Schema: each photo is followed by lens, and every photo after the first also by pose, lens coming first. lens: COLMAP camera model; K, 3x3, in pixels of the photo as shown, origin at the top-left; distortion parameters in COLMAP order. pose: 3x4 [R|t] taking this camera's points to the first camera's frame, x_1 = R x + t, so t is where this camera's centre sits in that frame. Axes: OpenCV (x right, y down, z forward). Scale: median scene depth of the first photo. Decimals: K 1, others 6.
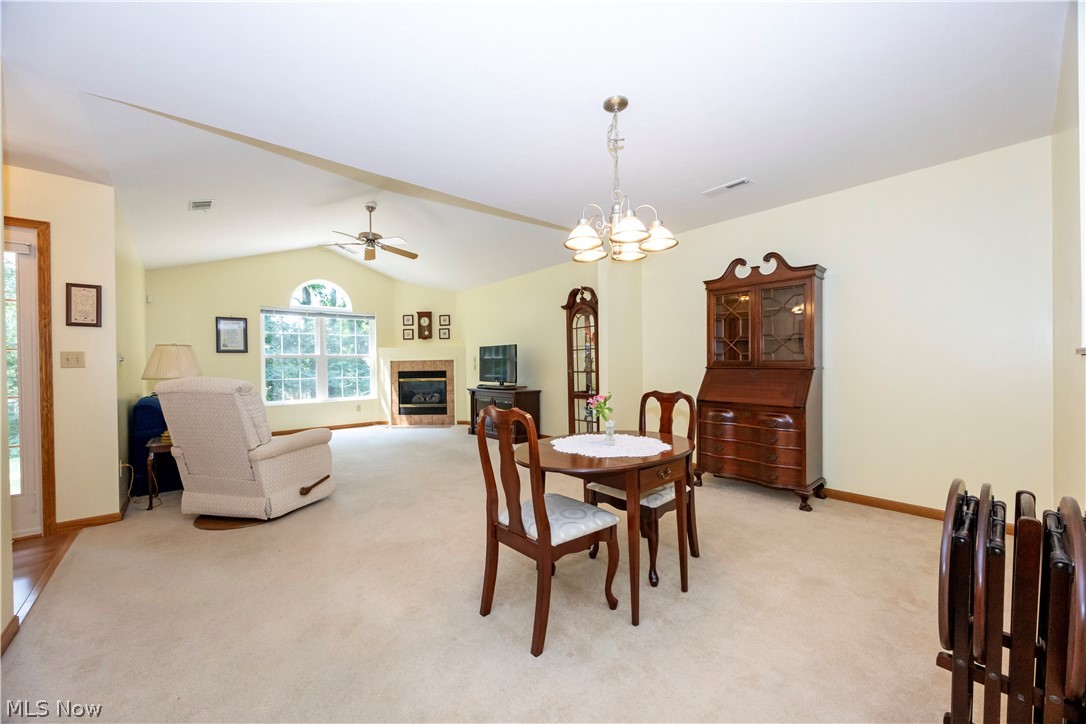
lens RADIAL K [[413.2, 0, 541.7], [0, 413.2, 367.0], [0, 0, 1]] dist [-0.001162, 0.000943]
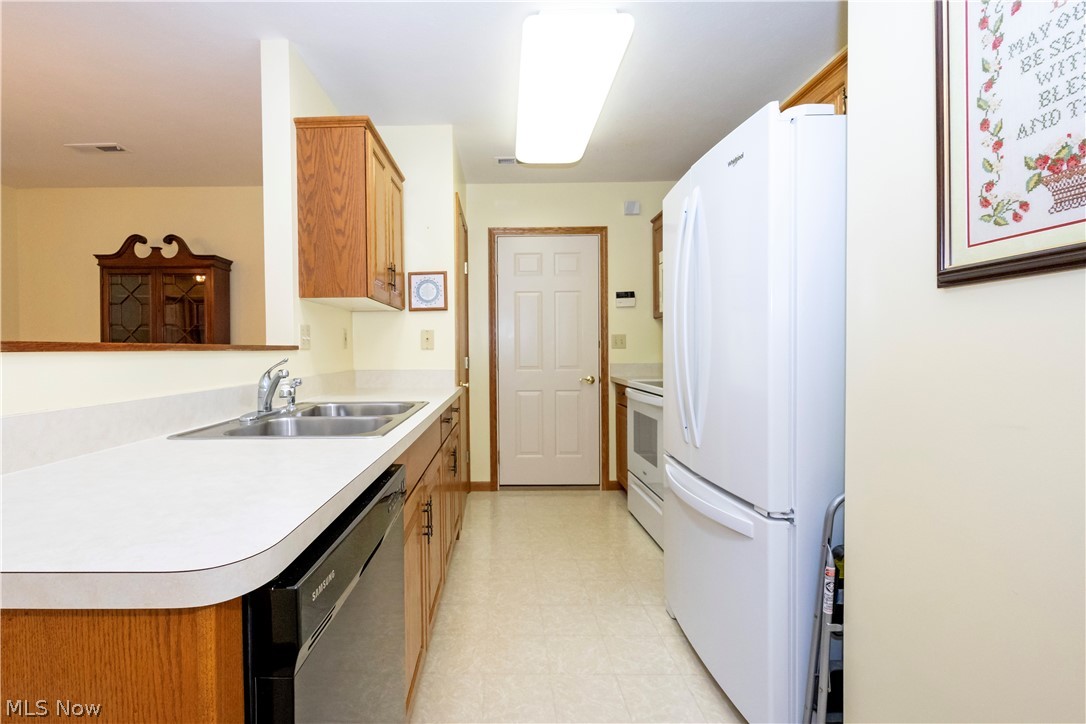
lens RADIAL K [[486.8, 0, 491.9], [0, 486.8, 359.8], [0, 0, 1]] dist [-0.002199, -0.000299]
pose [[0.672158, -0.004449, 0.740395, 0.118018], [0.003916, 0.999989, 0.002454, -0.000280], [-0.740398, 0.001250, 0.672168, -0.123447]]
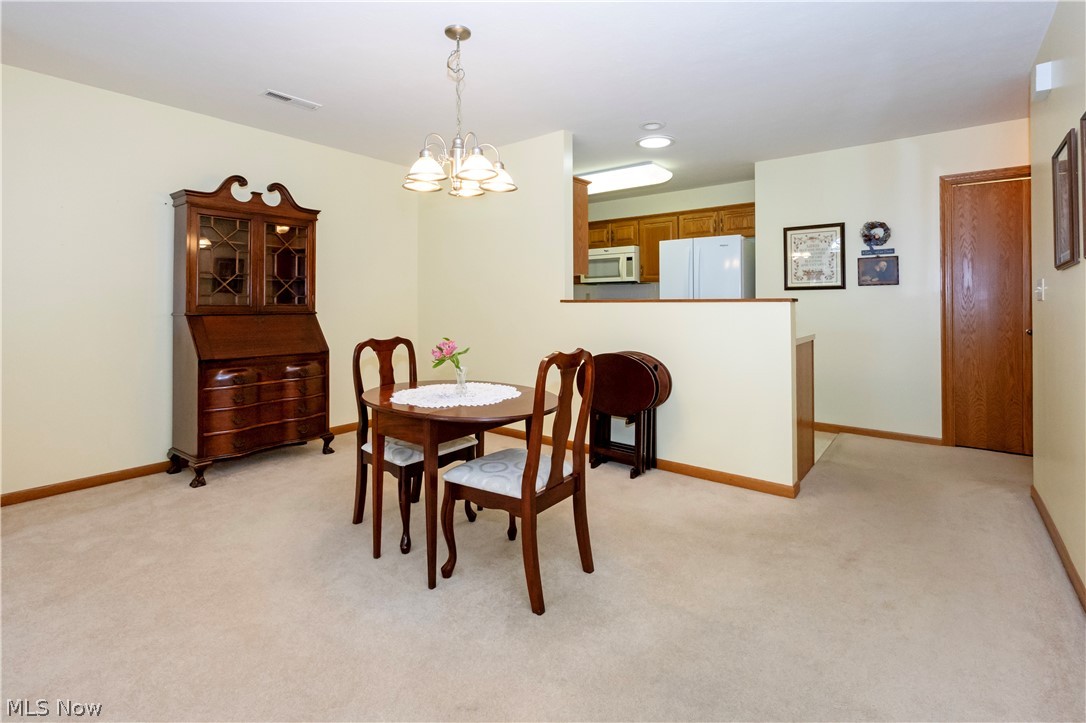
lens RADIAL K [[486.8, 0, 563.8], [0, 486.8, 300.0], [0, 0, 1]] dist [-0.002199, -0.000299]
pose [[-0.196252, 0.018247, 0.980384, -0.295167], [0.015384, 0.999761, -0.015528, -0.000325], [-0.980433, 0.012035, -0.196486, 0.304886]]
